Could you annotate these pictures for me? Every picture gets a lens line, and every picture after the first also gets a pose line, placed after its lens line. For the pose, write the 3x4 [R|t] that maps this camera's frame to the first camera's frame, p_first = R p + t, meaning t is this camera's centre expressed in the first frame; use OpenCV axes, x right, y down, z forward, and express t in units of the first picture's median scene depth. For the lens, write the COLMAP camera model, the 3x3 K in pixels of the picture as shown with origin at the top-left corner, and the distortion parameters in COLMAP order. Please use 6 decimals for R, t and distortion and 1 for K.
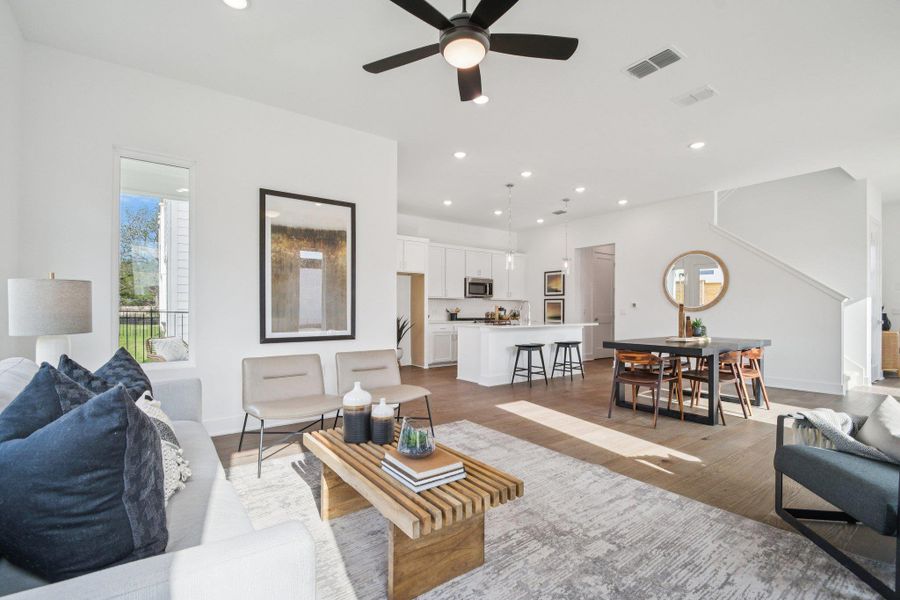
lens RADIAL K [[399.0, 0, 445.3], [0, 399.0, 316.2], [0, 0, 1]] dist [0.010813, -0.013684]
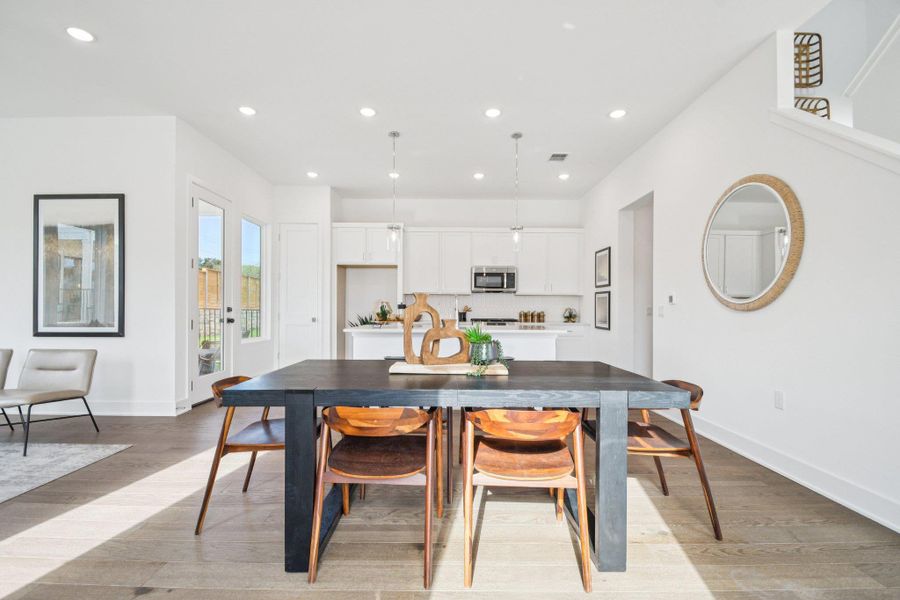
lens RADIAL K [[405.8, 0, 453.1], [0, 405.8, 310.0], [0, 0, 1]] dist [-0.014237, -0.001077]
pose [[0.816563, 0.002376, -0.577252, 0.851421], [-0.012587, 0.999827, -0.013691, -0.002283], [0.577119, 0.018446, 0.816452, 0.597599]]
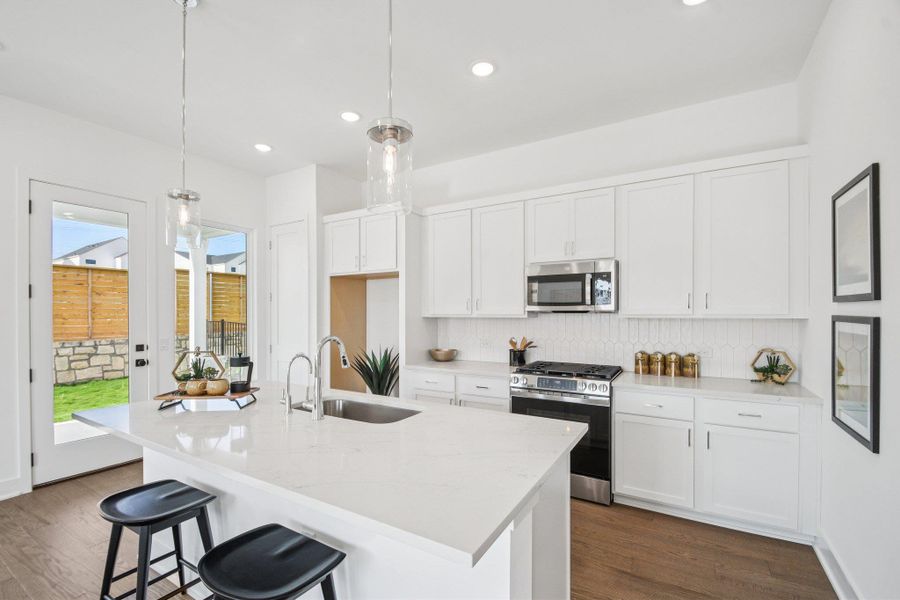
lens RADIAL K [[399.0, 0, 445.3], [0, 399.0, 316.2], [0, 0, 1]] dist [0.010813, -0.013684]
pose [[0.386217, 0.001442, -0.922407, 0.709768], [-0.010293, 0.999943, -0.002746, -0.075746], [0.922350, 0.010555, 0.386210, 1.362812]]
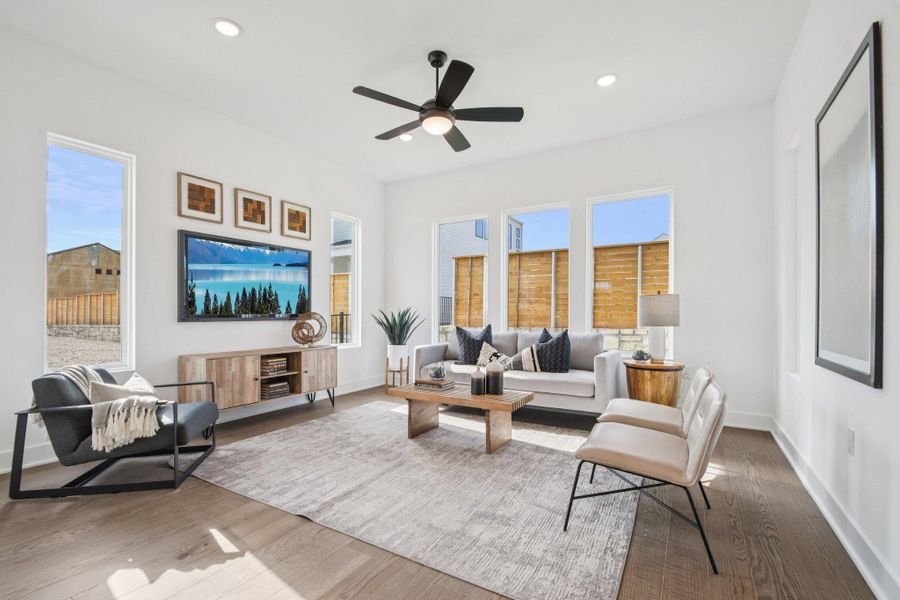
lens RADIAL K [[406.7, 0, 446.1], [0, 406.7, 315.2], [0, 0, 1]] dist [0.003006, 0.000184]
pose [[-0.919823, -0.003010, -0.392321, 0.259701], [-0.010194, 0.999816, 0.016230, -0.011054], [0.392200, 0.018928, -0.919685, 1.053337]]
